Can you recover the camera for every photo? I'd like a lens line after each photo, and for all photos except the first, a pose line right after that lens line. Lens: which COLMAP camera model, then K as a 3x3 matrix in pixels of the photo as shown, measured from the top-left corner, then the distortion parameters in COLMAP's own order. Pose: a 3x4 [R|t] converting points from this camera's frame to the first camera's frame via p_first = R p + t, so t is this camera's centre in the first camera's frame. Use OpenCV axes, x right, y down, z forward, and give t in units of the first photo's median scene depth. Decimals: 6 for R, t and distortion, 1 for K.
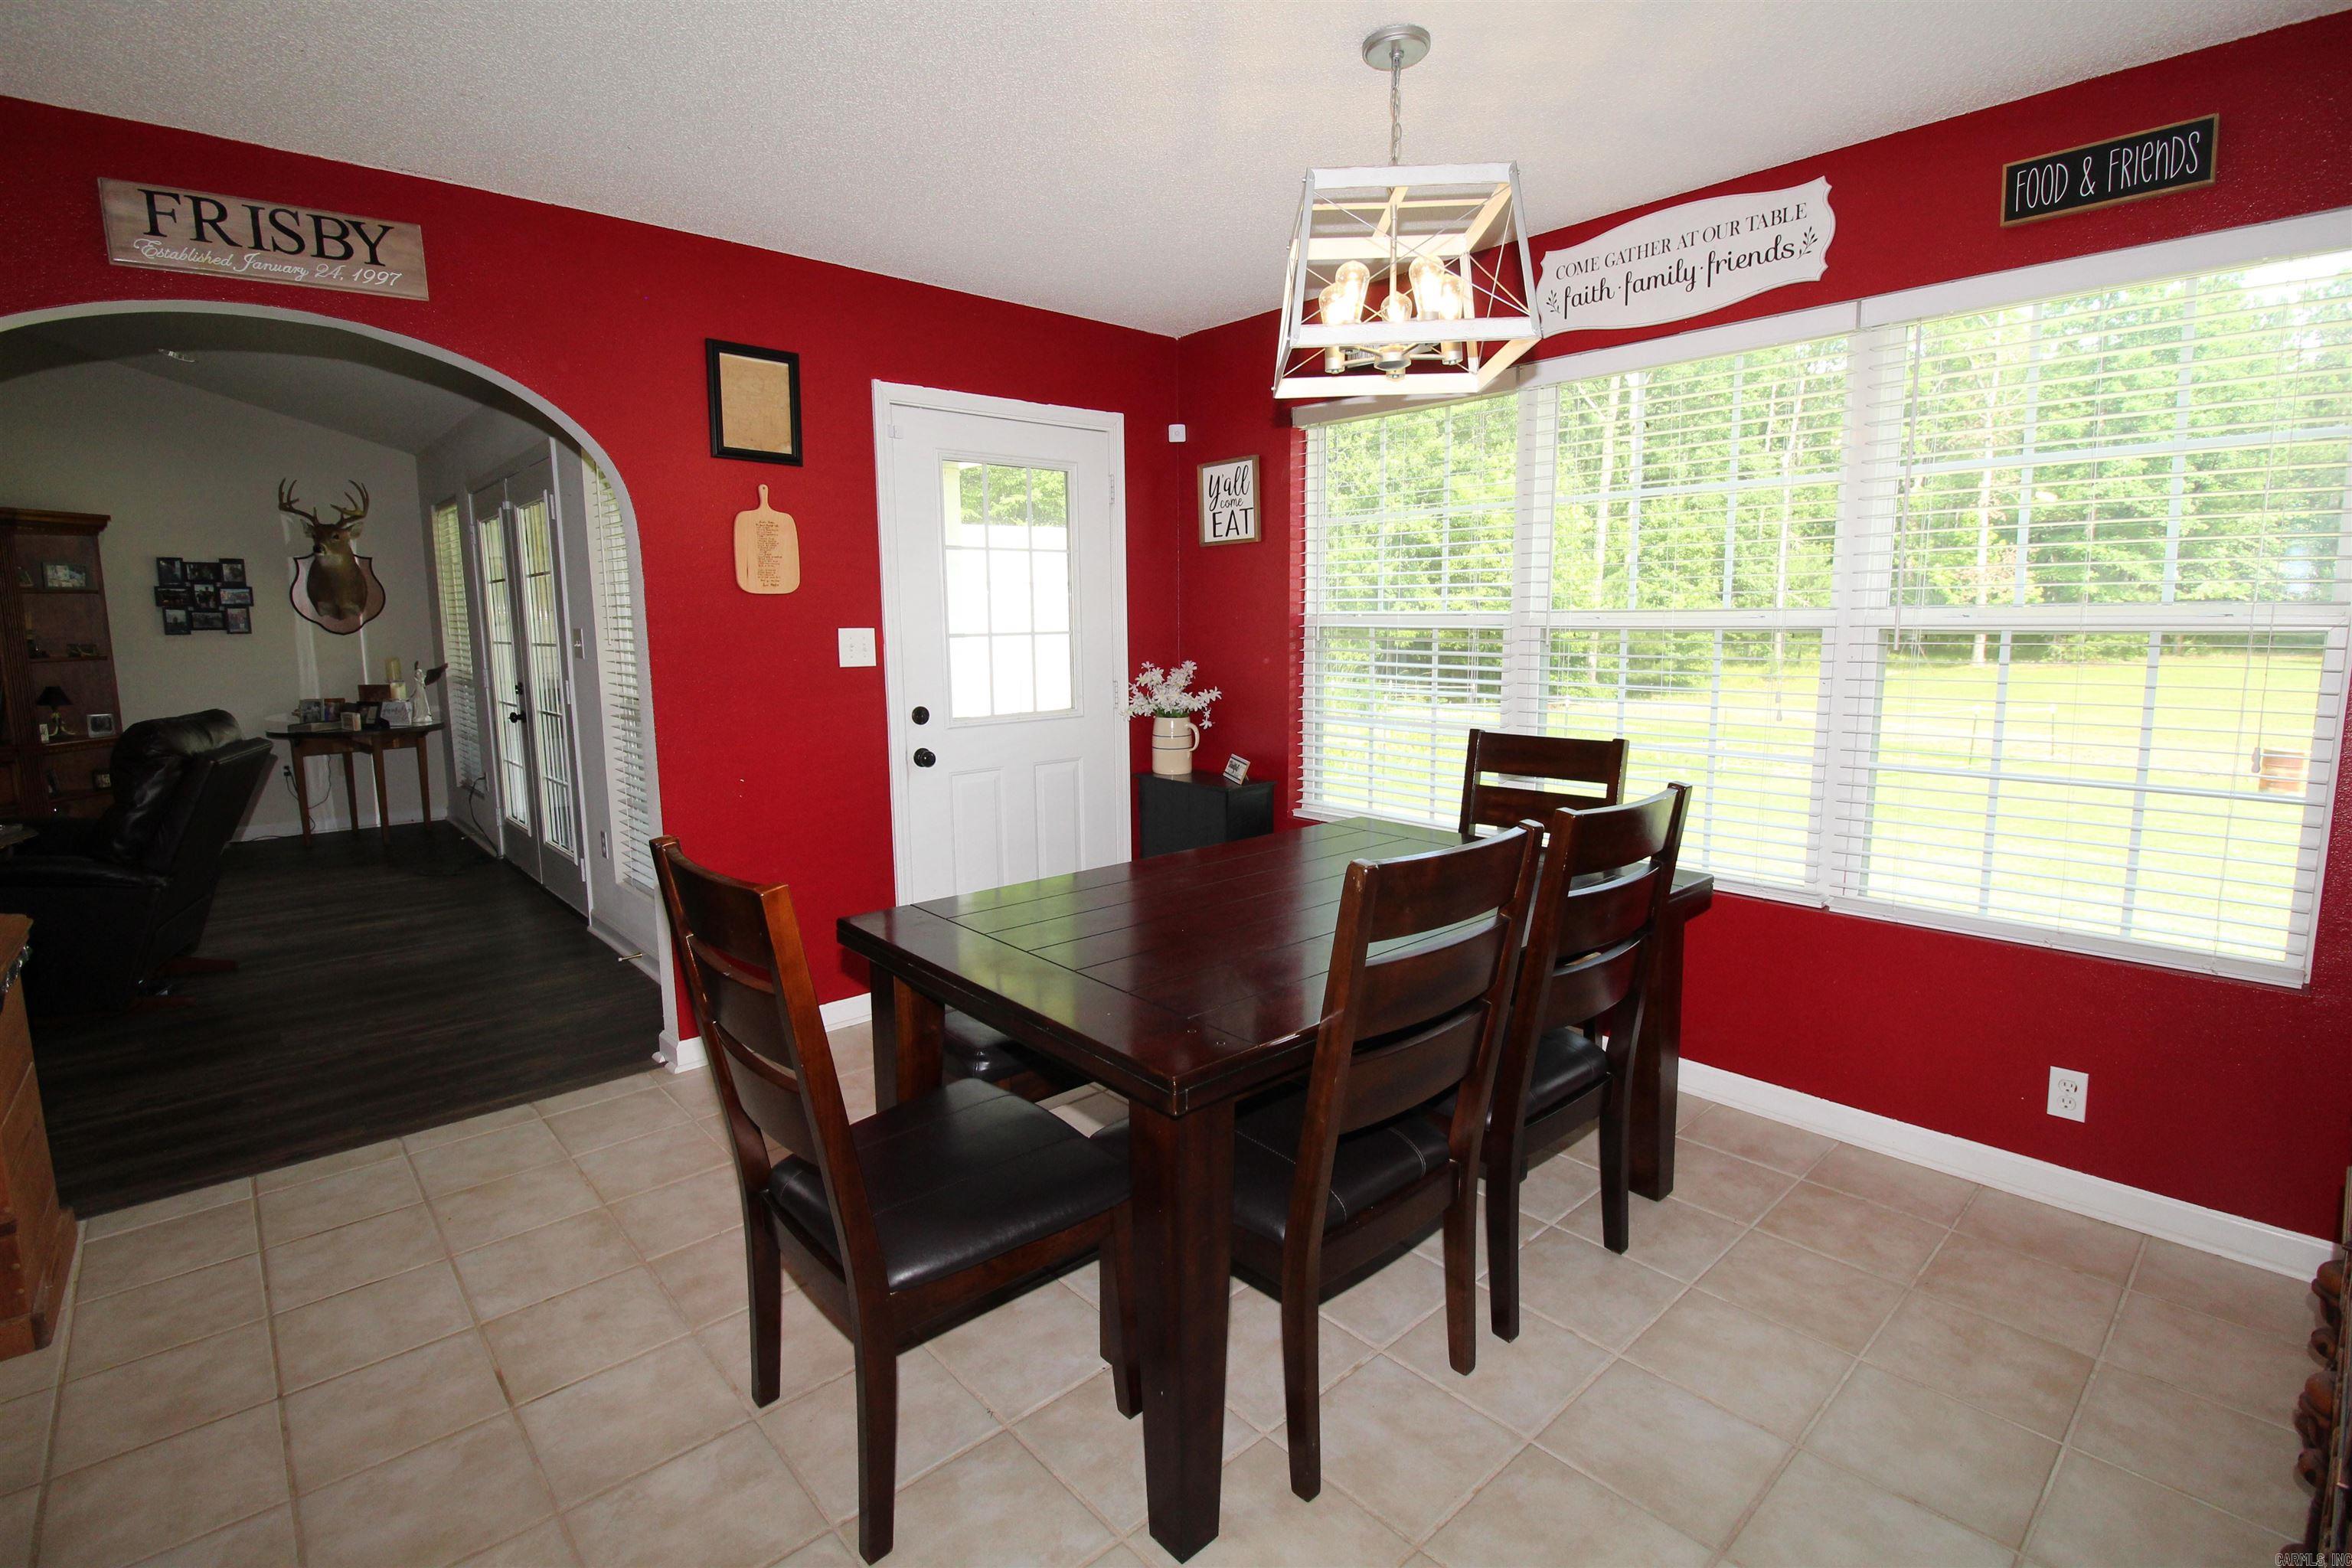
lens RADIAL K [[1091.2, 0, 1182.1], [0, 1091.2, 770.6], [0, 0, 1]] dist [-0.004457, -0.010151]
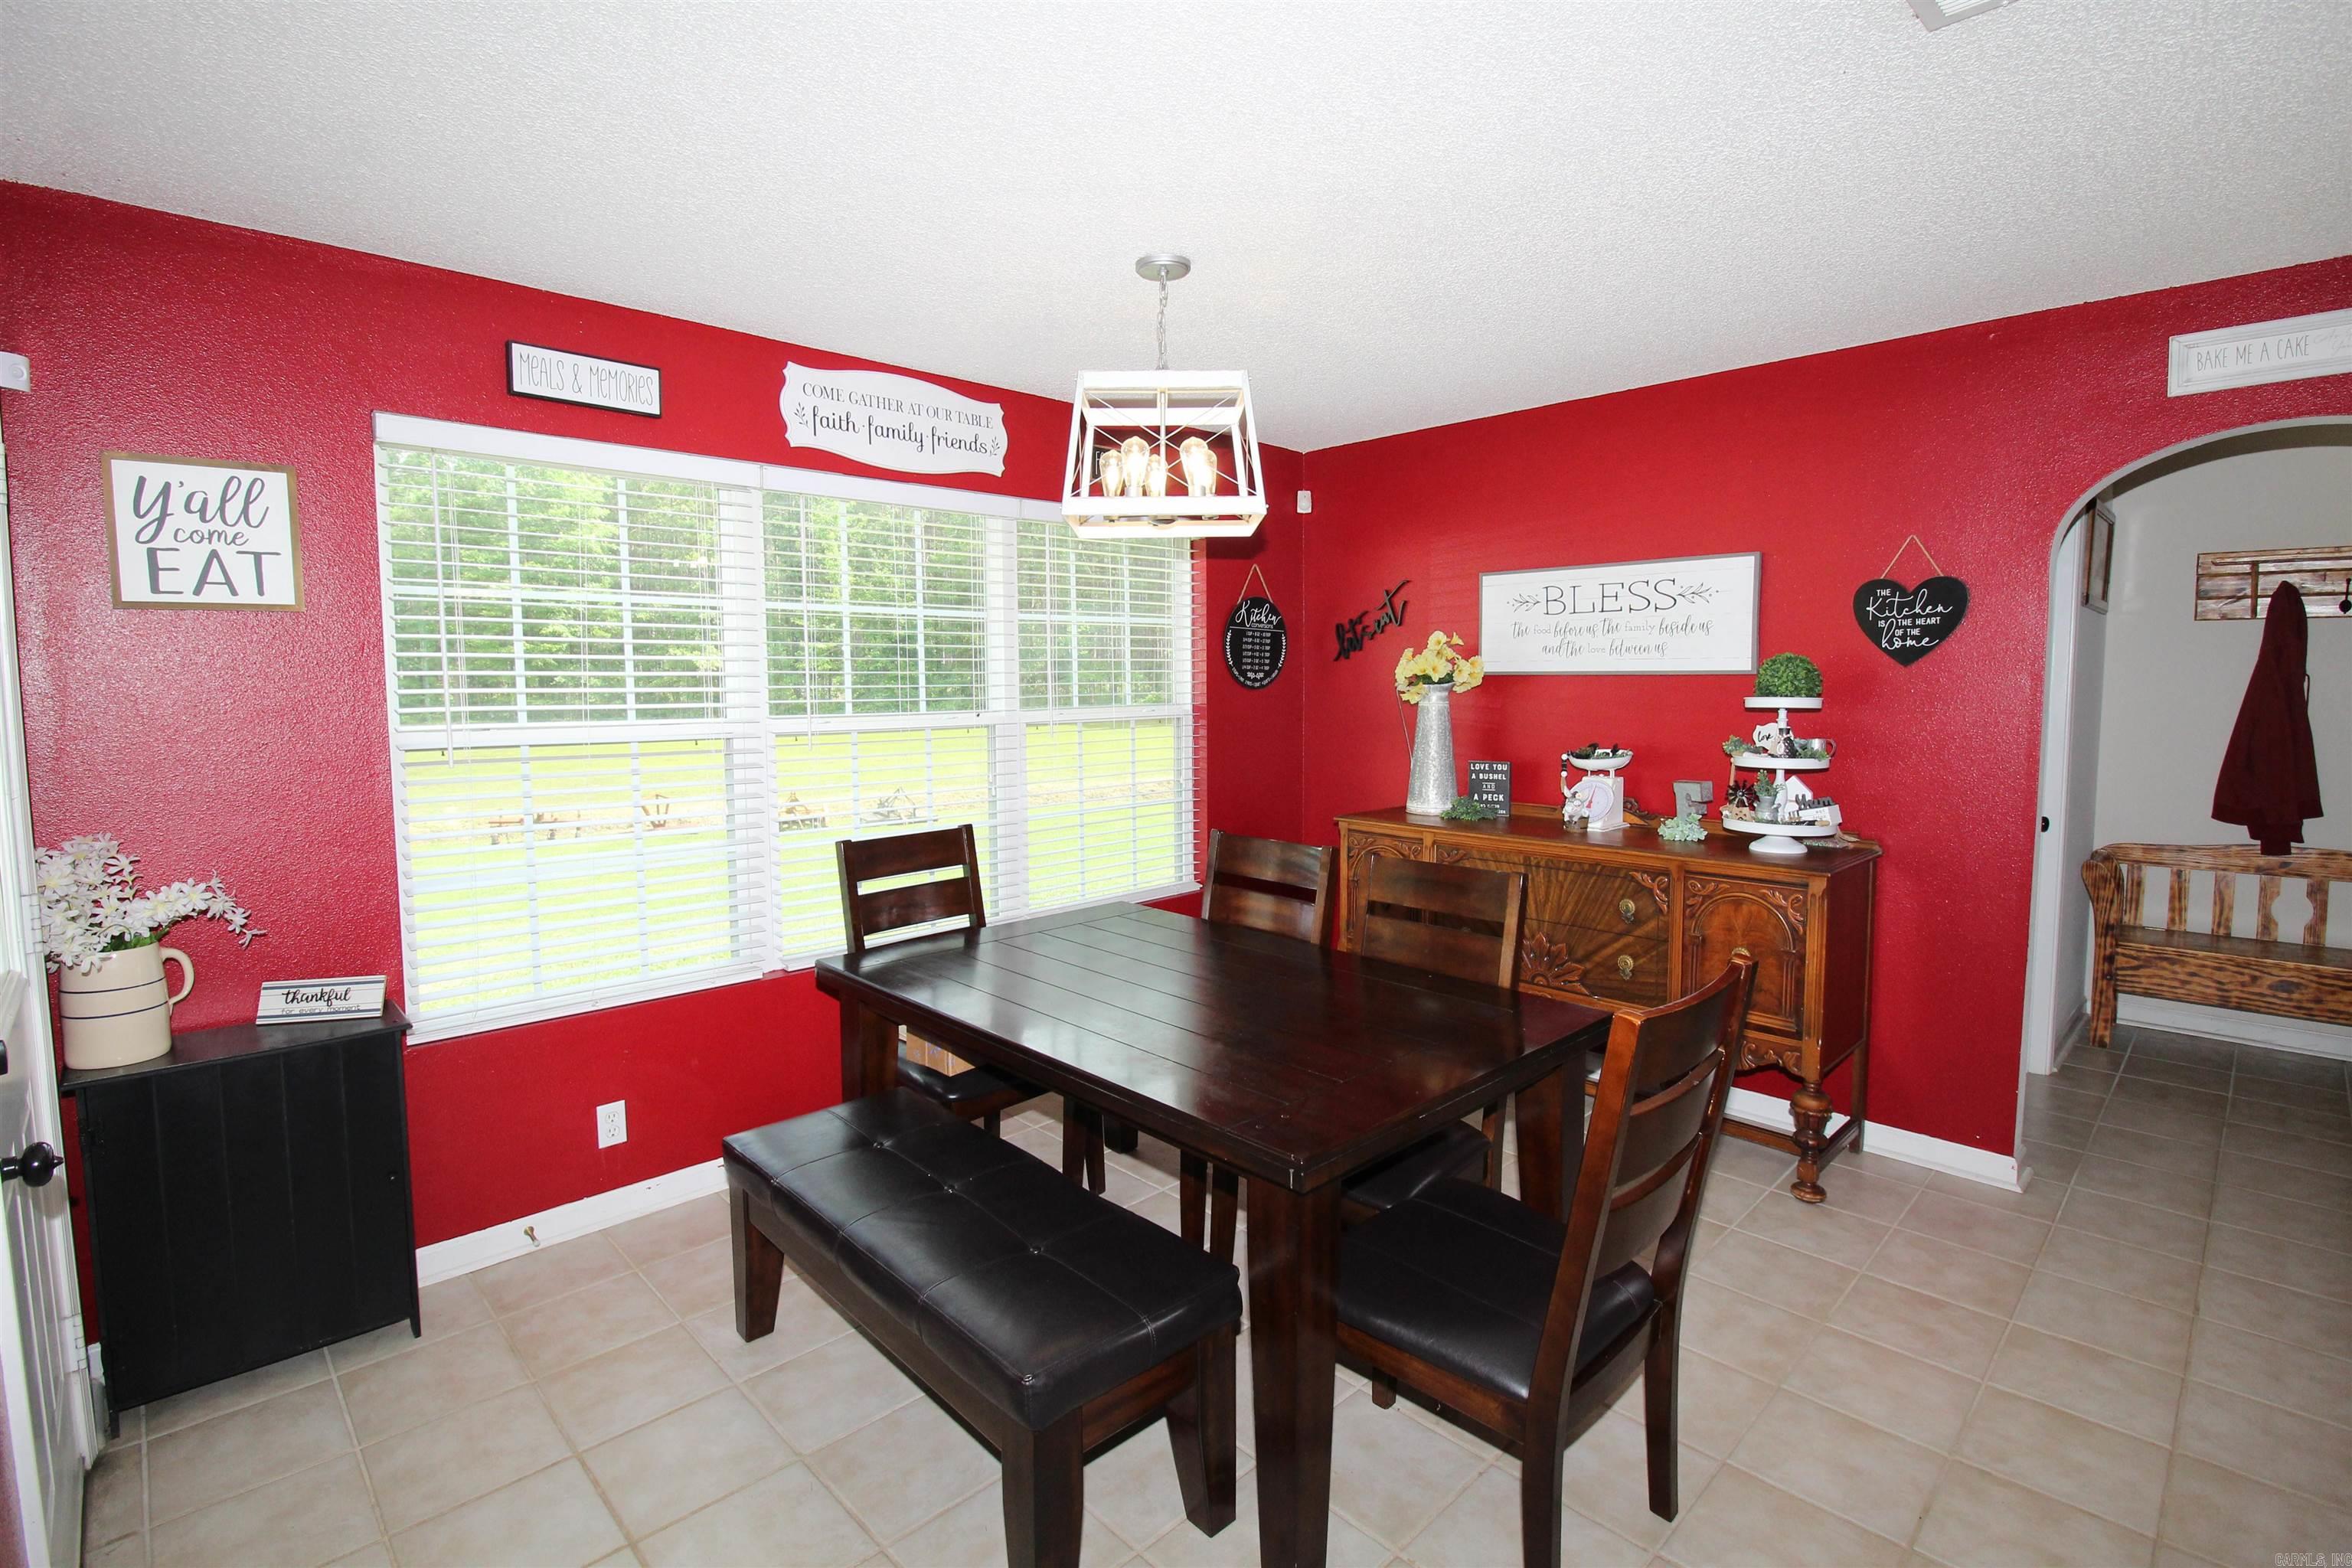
lens RADIAL K [[1091.2, 0, 1173.6], [0, 1091.2, 768.4], [0, 0, 1]] dist [-0.004457, -0.010151]
pose [[-0.034683, -0.073579, 0.996686, -0.701467], [0.145123, 0.986345, 0.077866, -0.134696], [-0.988806, 0.147343, -0.023531, 0.728589]]
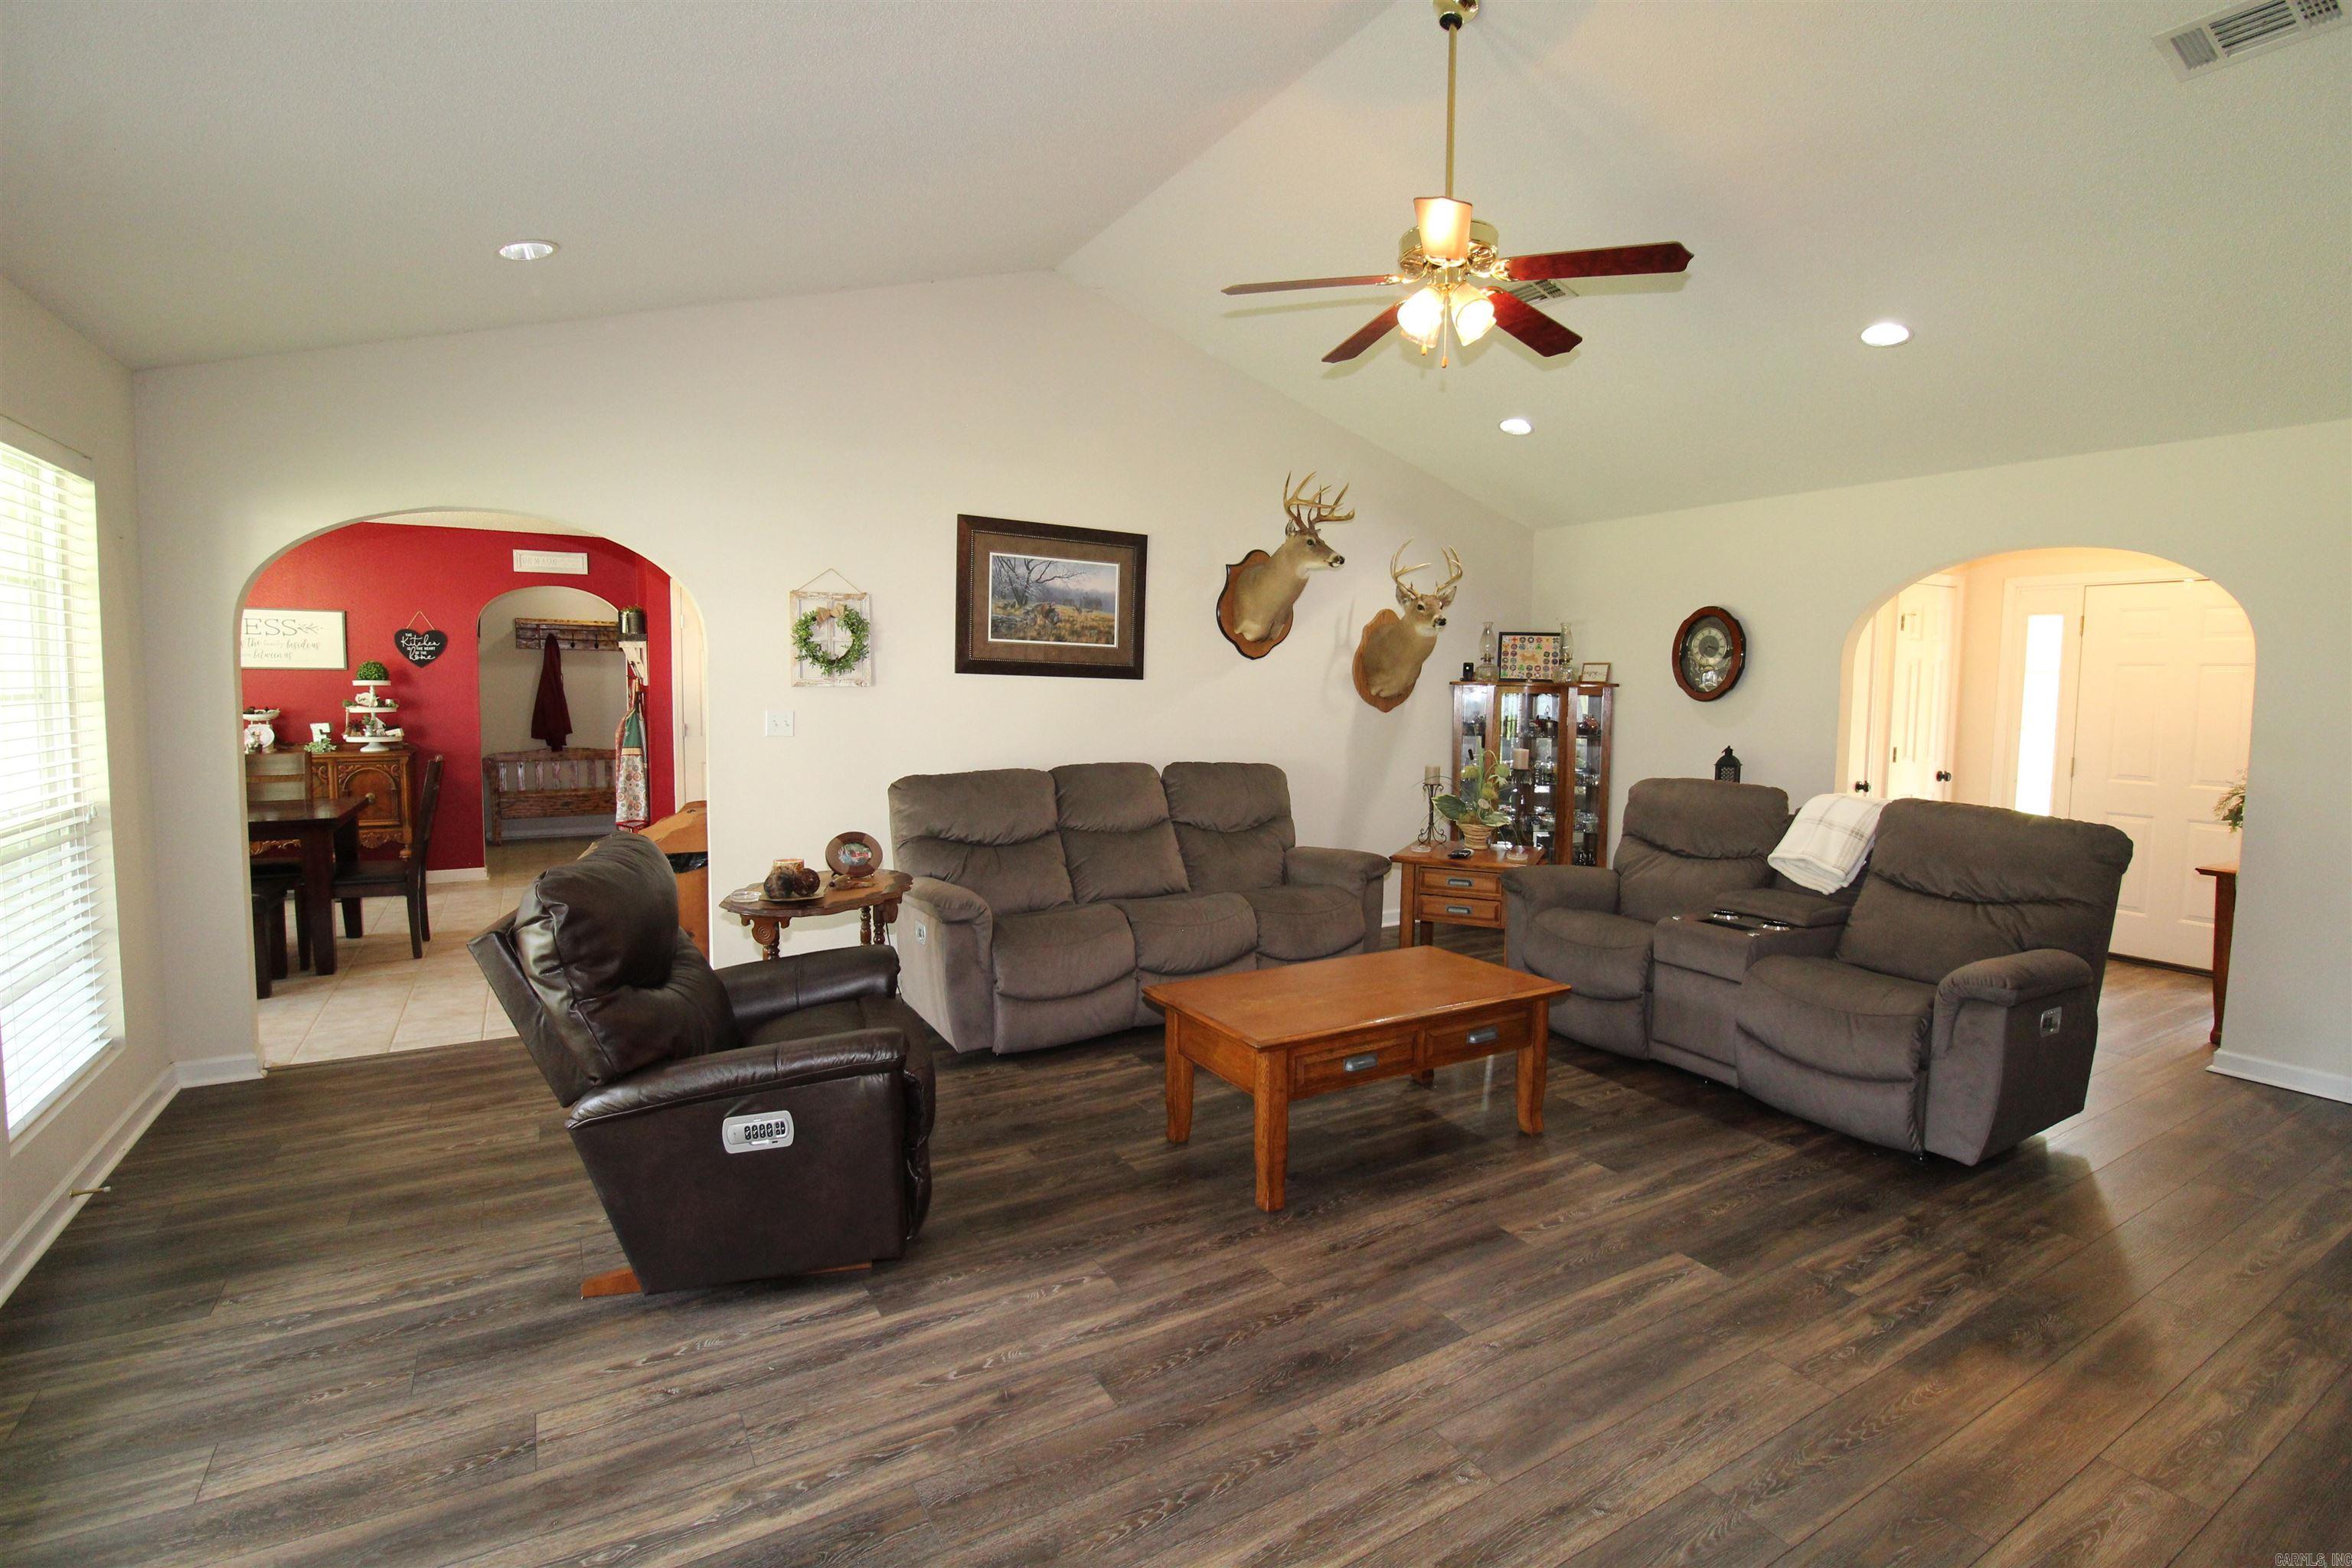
lens RADIAL K [[1091.2, 0, 1188.6], [0, 1091.2, 763.0], [0, 0, 1]] dist [-0.004457, -0.010151]
pose [[-0.980507, -0.019491, 0.195514, -1.796620], [0.022161, 0.977748, 0.208608, -0.301913], [-0.195229, 0.208875, -0.958257, 1.983601]]
